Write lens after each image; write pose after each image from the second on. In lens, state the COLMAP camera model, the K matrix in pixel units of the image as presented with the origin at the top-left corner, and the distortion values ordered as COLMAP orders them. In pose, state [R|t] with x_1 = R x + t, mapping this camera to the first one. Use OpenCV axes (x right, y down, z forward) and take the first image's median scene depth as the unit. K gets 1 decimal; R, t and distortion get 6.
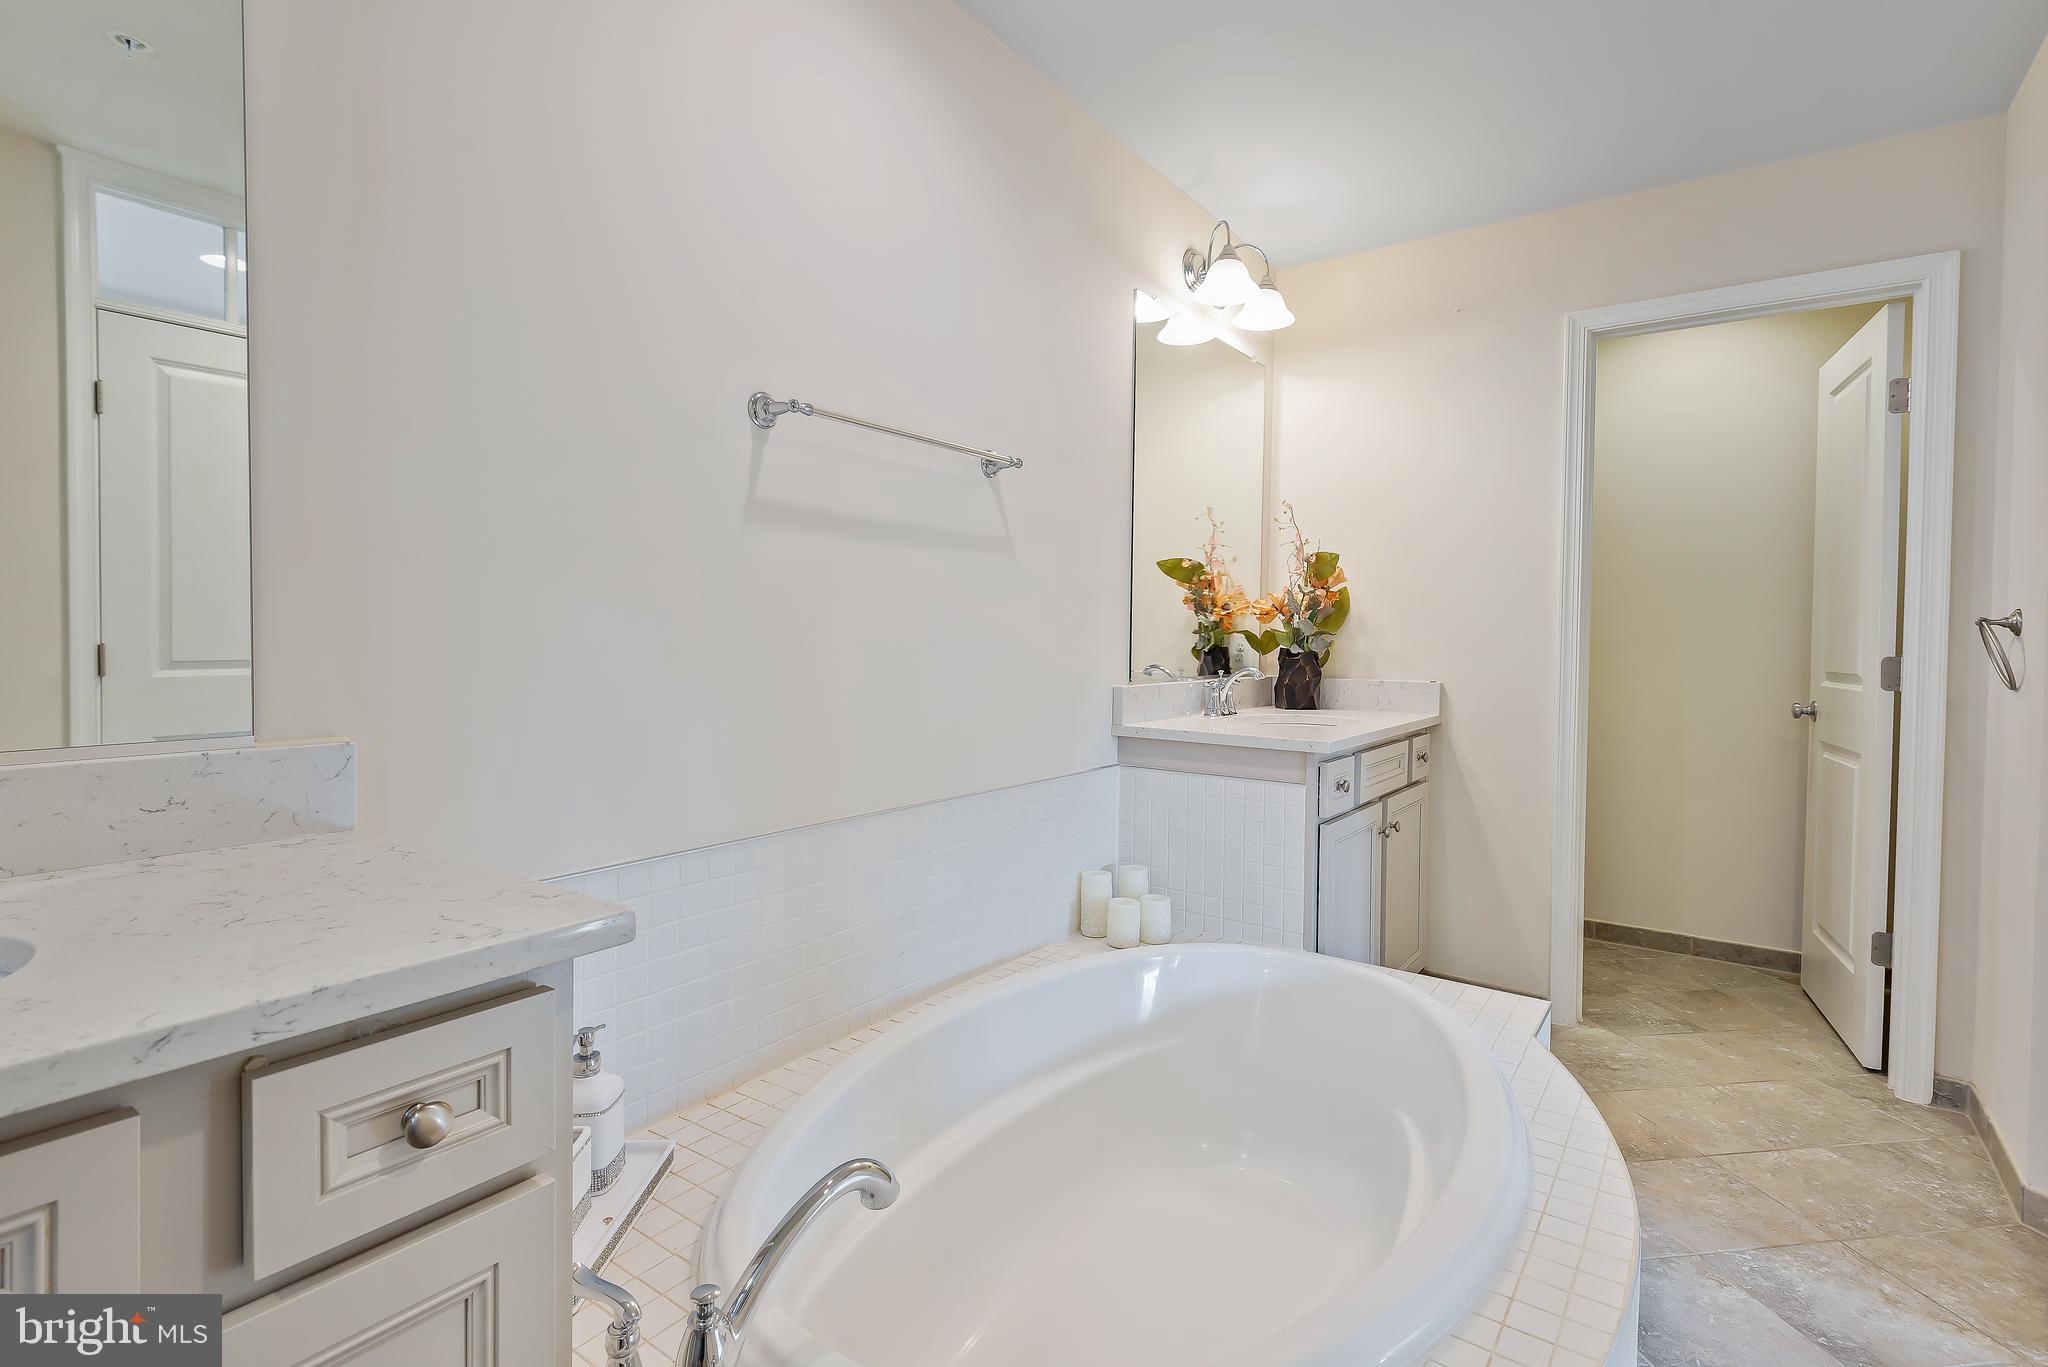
lens RADIAL K [[959.1, 0, 1029.4], [0, 959.1, 669.1], [0, 0, 1]] dist [0.002618, 0.000513]
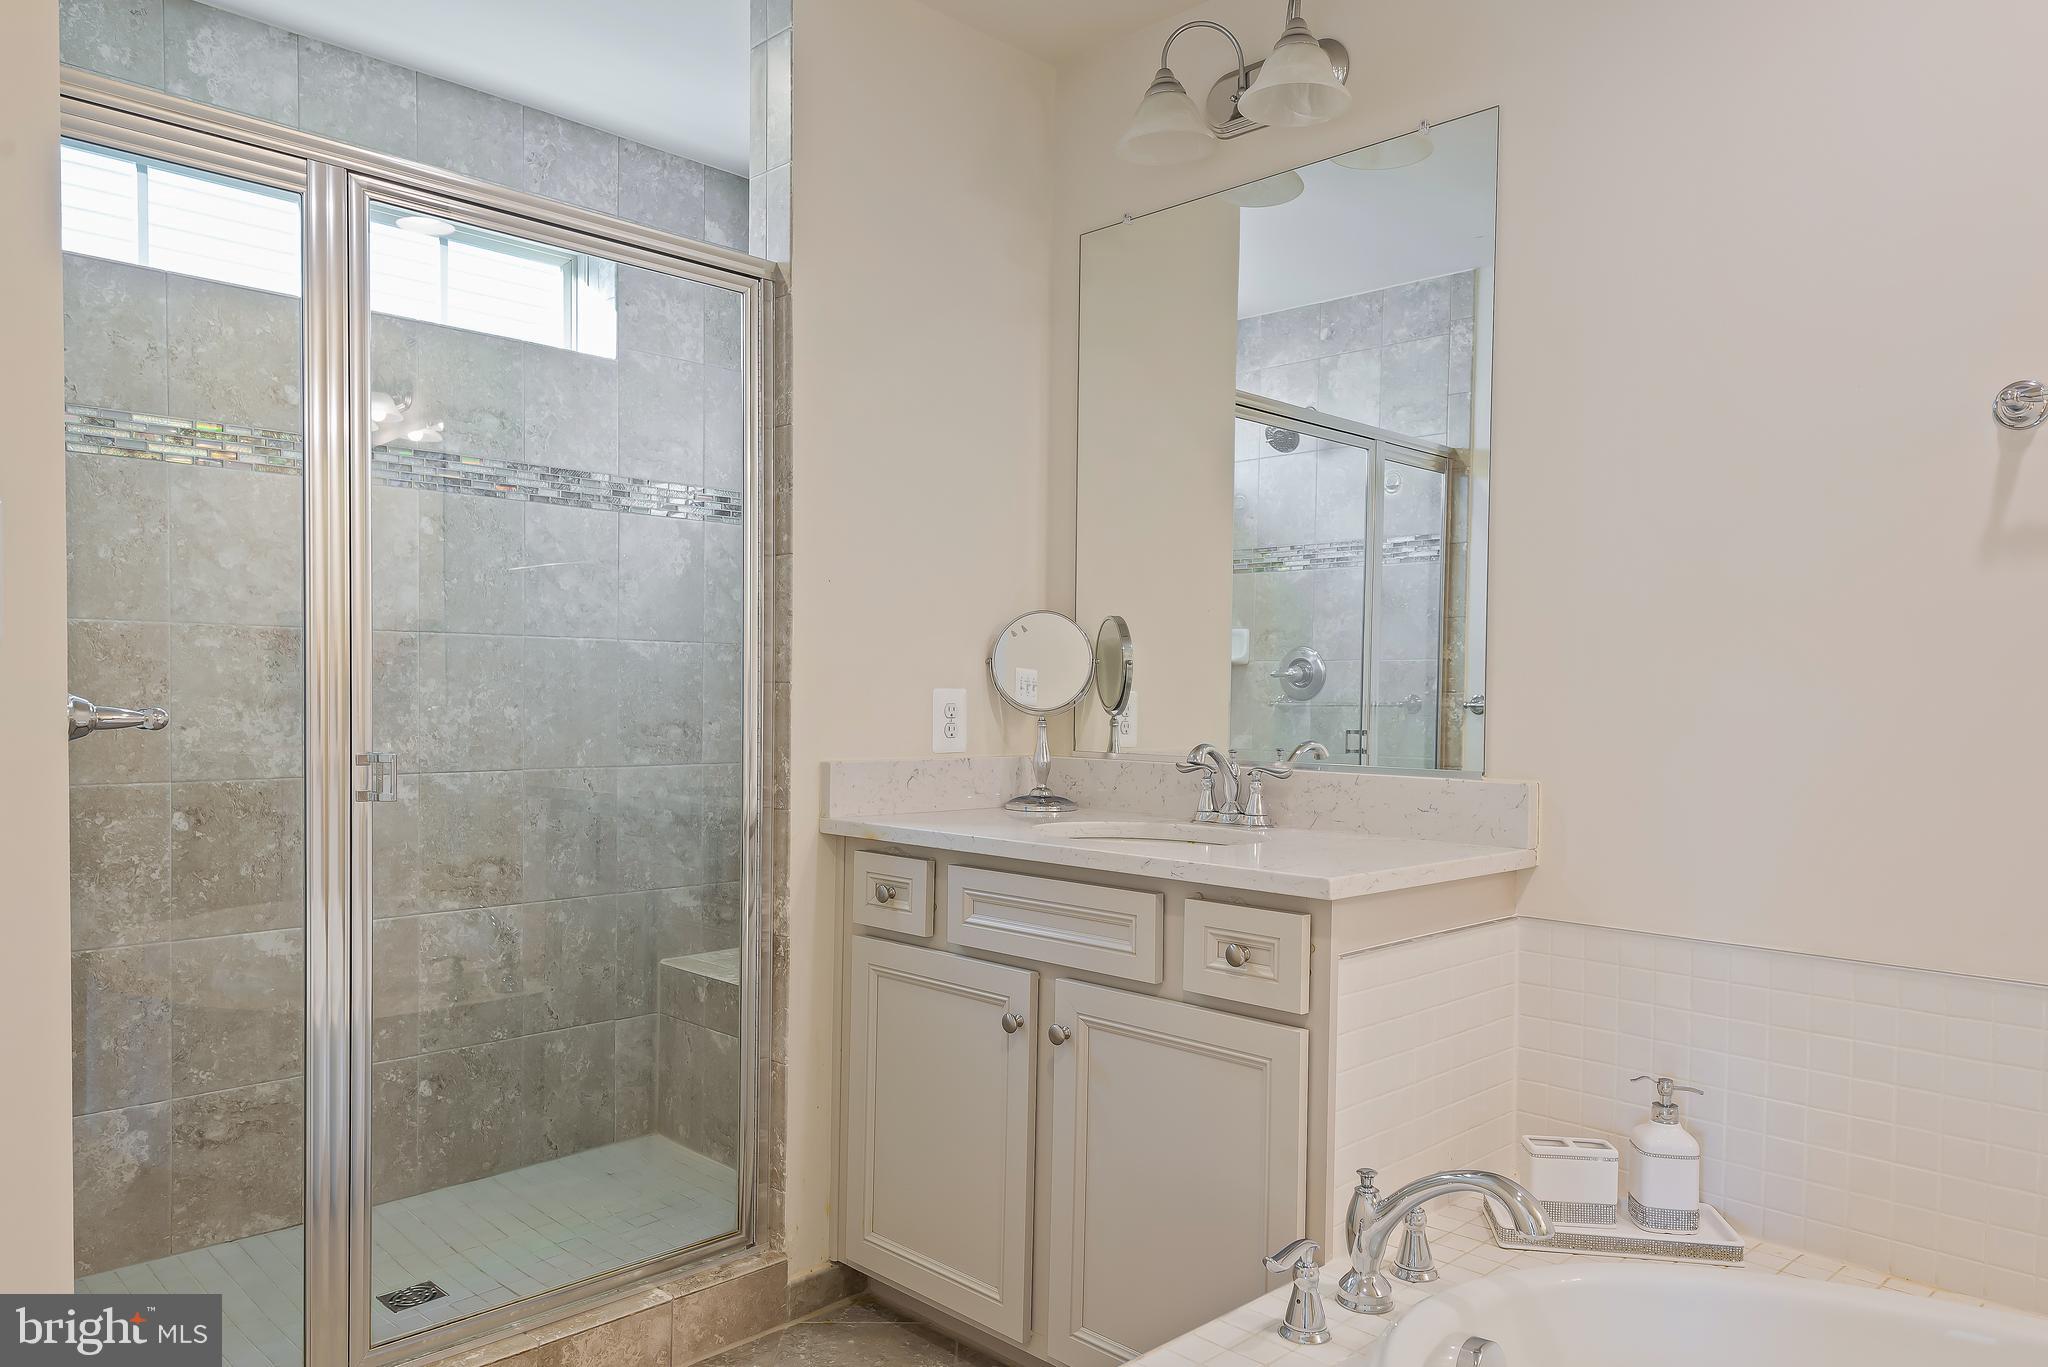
lens RADIAL K [[1373.7, 0, 1024.7], [0, 1373.7, 726.2], [0, 0, 1]] dist [0.051383, -0.040878]
pose [[-0.132116, 0.019537, -0.991042, 0.559469], [-0.043724, 0.998718, 0.025517, -0.010264], [0.990270, 0.046704, -0.131092, 0.238635]]
